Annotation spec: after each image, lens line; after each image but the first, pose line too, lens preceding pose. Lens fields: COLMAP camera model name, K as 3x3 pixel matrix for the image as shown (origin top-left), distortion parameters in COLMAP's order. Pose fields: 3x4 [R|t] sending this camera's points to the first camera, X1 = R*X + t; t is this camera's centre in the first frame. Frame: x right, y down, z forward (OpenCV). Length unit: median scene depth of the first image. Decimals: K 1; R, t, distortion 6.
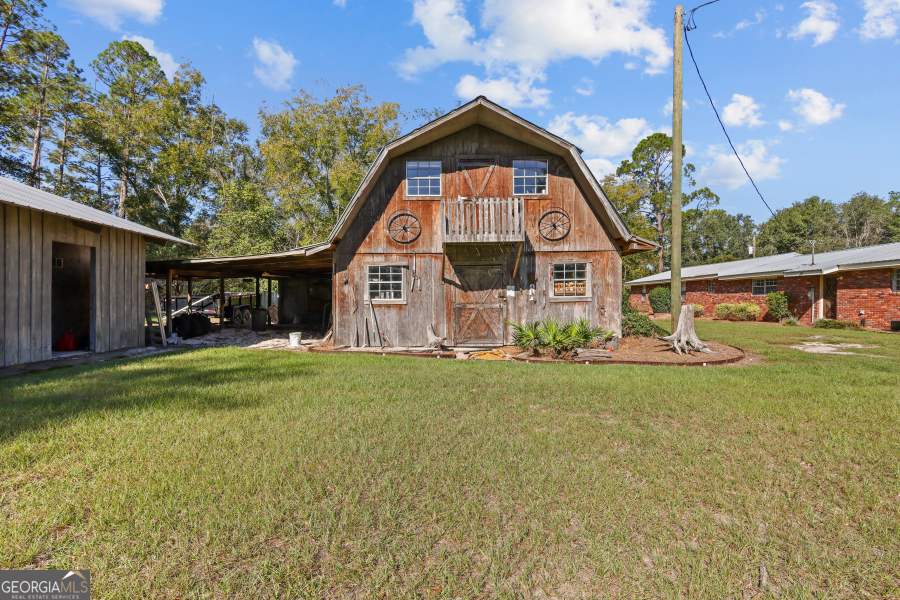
lens RADIAL K [[419.3, 0, 447.1], [0, 419.3, 302.1], [0, 0, 1]] dist [0.002730, 0.000662]
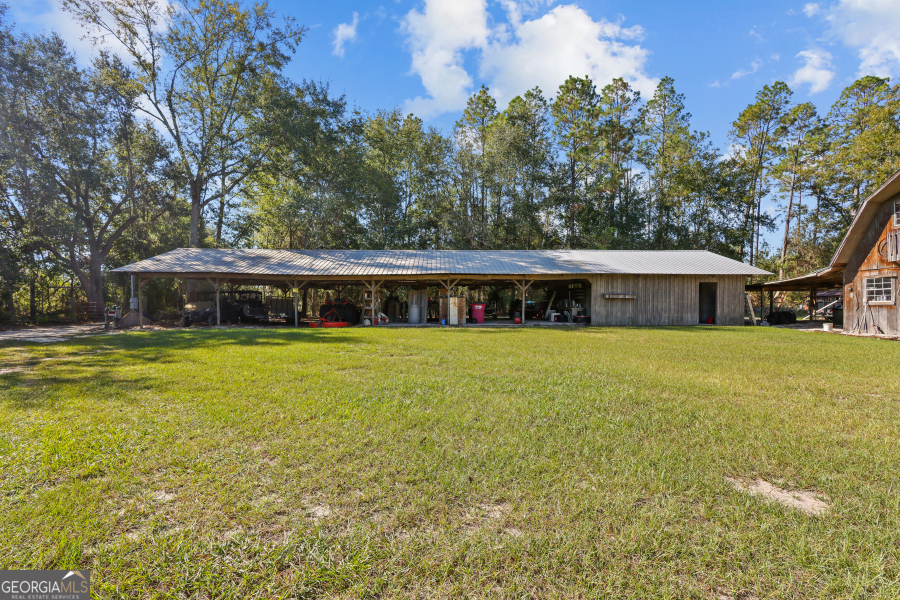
lens RADIAL K [[419.3, 0, 447.1], [0, 419.3, 302.1], [0, 0, 1]] dist [0.002730, 0.000662]
pose [[0.018719, -0.013652, -0.999732, 1.263749], [-0.002332, 0.999903, -0.013698, 0.019391], [0.999822, 0.002588, 0.018685, -0.503530]]
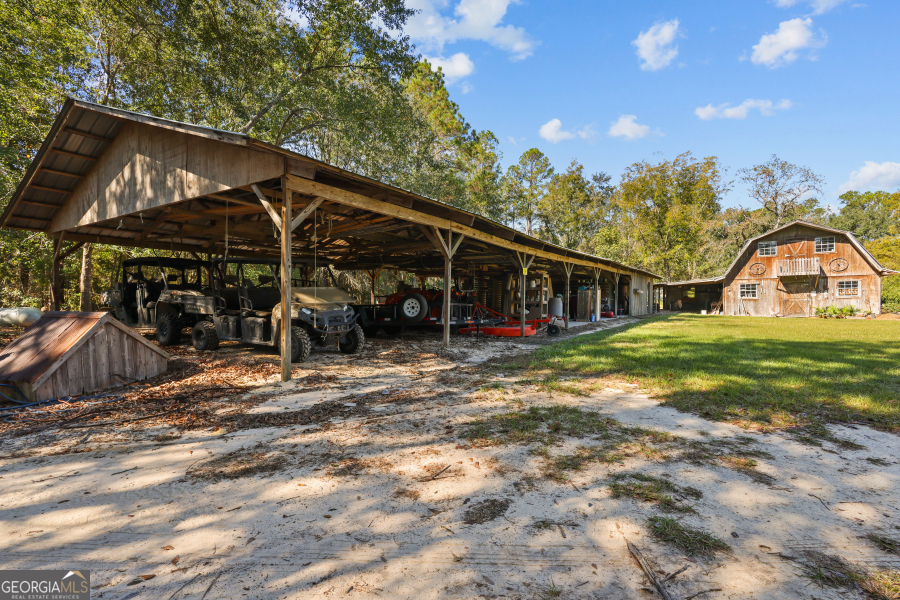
lens RADIAL K [[419.3, 0, 447.1], [0, 419.3, 302.1], [0, 0, 1]] dist [0.002730, 0.000662]
pose [[0.826826, 0.001597, -0.562455, -0.224141], [0.004019, 0.999954, 0.008747, -0.007067], [0.562443, -0.009493, 0.826781, -2.126272]]
